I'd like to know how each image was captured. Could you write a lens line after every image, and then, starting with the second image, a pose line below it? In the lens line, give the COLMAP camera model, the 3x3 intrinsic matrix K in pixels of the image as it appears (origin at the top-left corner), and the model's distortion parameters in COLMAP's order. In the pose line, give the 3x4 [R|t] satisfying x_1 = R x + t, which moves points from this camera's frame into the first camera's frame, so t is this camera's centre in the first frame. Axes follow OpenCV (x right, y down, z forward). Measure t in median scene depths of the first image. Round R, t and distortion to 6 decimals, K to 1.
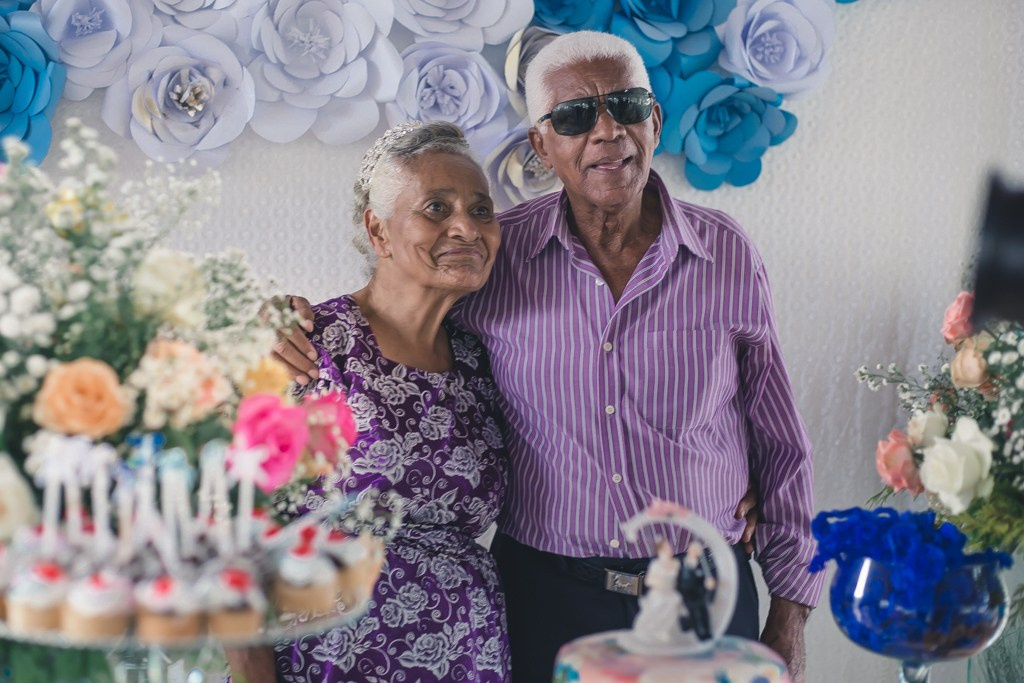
lens RADIAL K [[1687.7, 0, 467.4], [0, 1687.7, 282.2], [0, 0, 1]] dist [-0.120721, 0.000000]
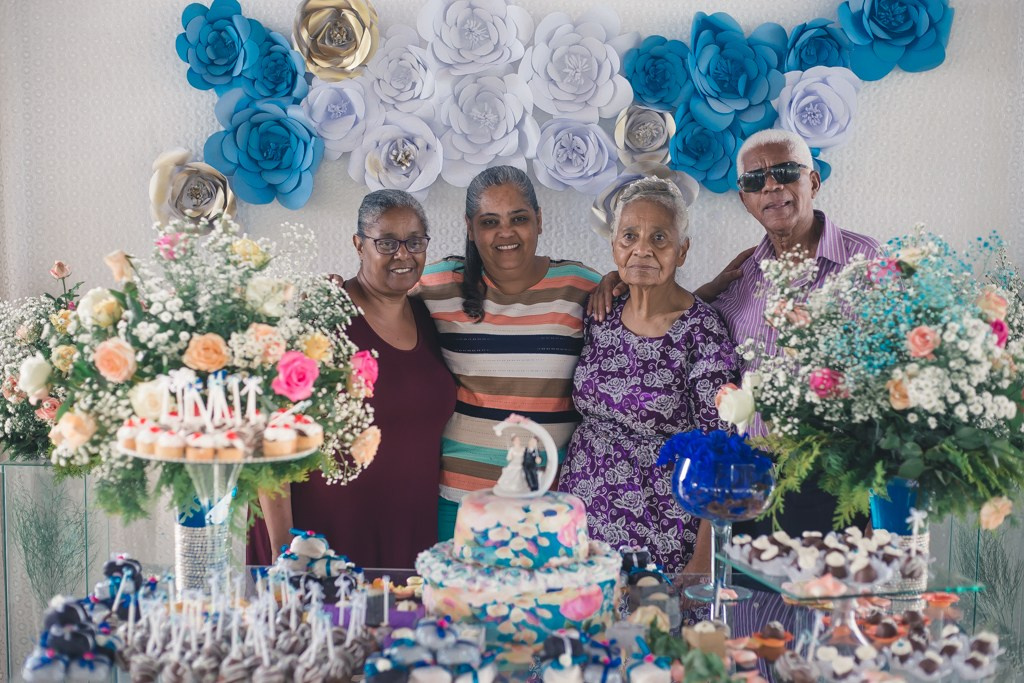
lens RADIAL K [[1527.0, 0, 509.2], [0, 1527.0, 336.0], [0, 0, 1]] dist [-0.123501, 0.000000]
pose [[0.967952, 0.022071, -0.250164, 0.277540], [-0.007700, 0.998270, 0.058282, -0.028784], [0.251018, -0.054488, 0.966448, -0.327323]]
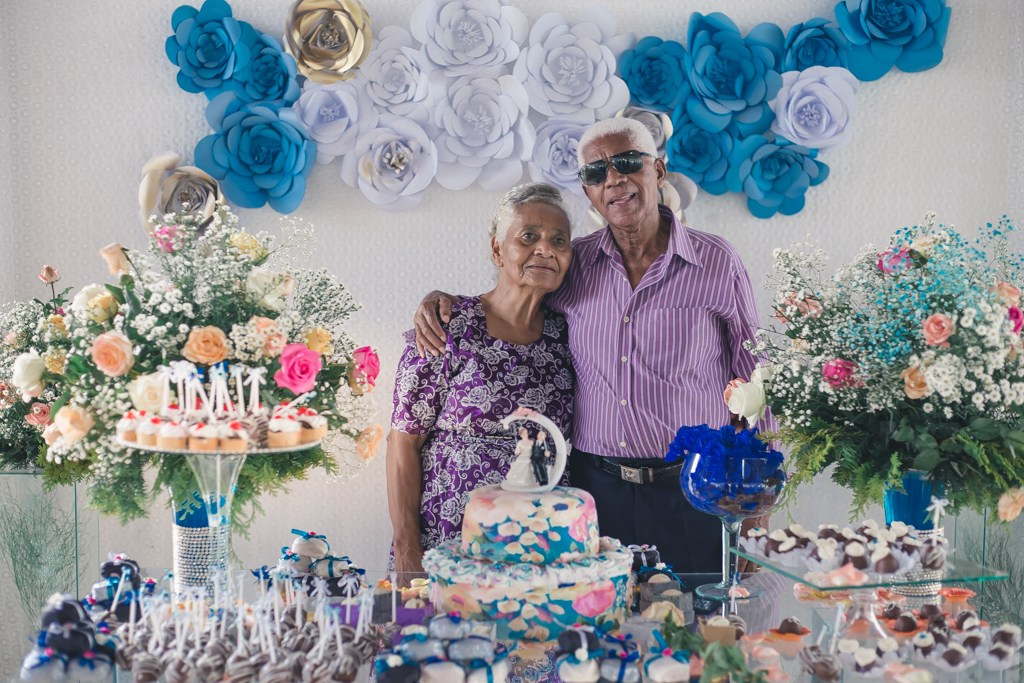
lens RADIAL K [[1527.0, 0, 510.5], [0, 1527.0, 340.1], [0, 0, 1]] dist [-0.123501, 0.000000]
pose [[0.971935, 0.011391, -0.234973, 0.256135], [-0.001641, 0.999131, 0.041650, -0.005795], [0.235243, -0.040096, 0.971109, -0.313290]]
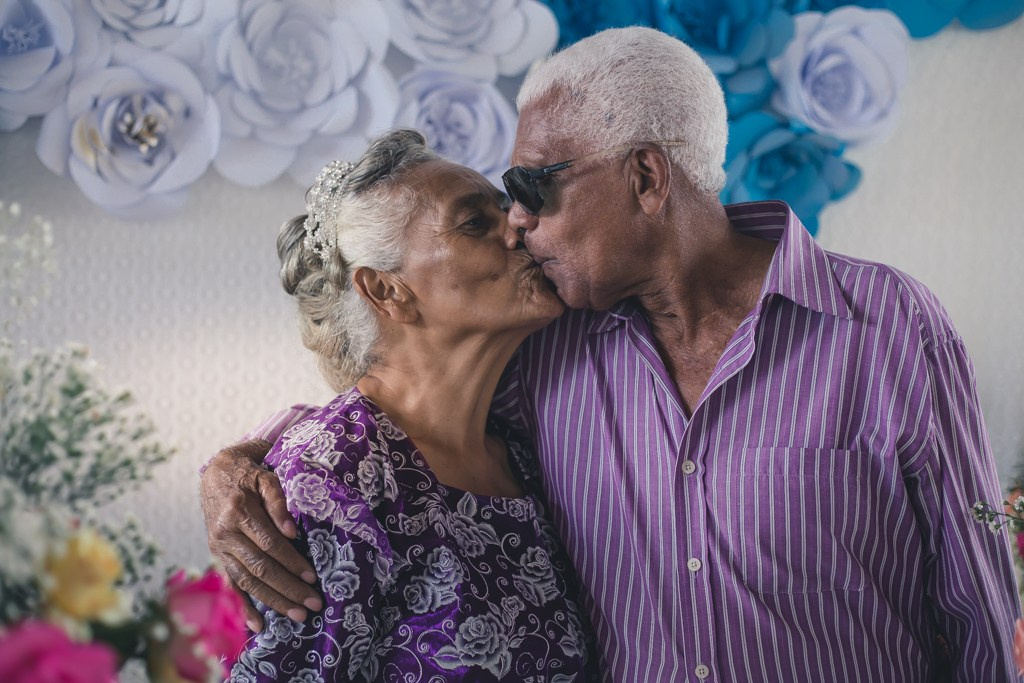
lens RADIAL K [[1536.8, 0, 511.9], [0, 1536.8, 337.4], [0, 0, 1]] dist [-0.124536, 0.000000]
pose [[0.999755, 0.021581, 0.004971, 0.016636], [-0.021634, 0.999708, 0.010794, -0.018504], [-0.004737, -0.010899, 0.999929, 0.237792]]
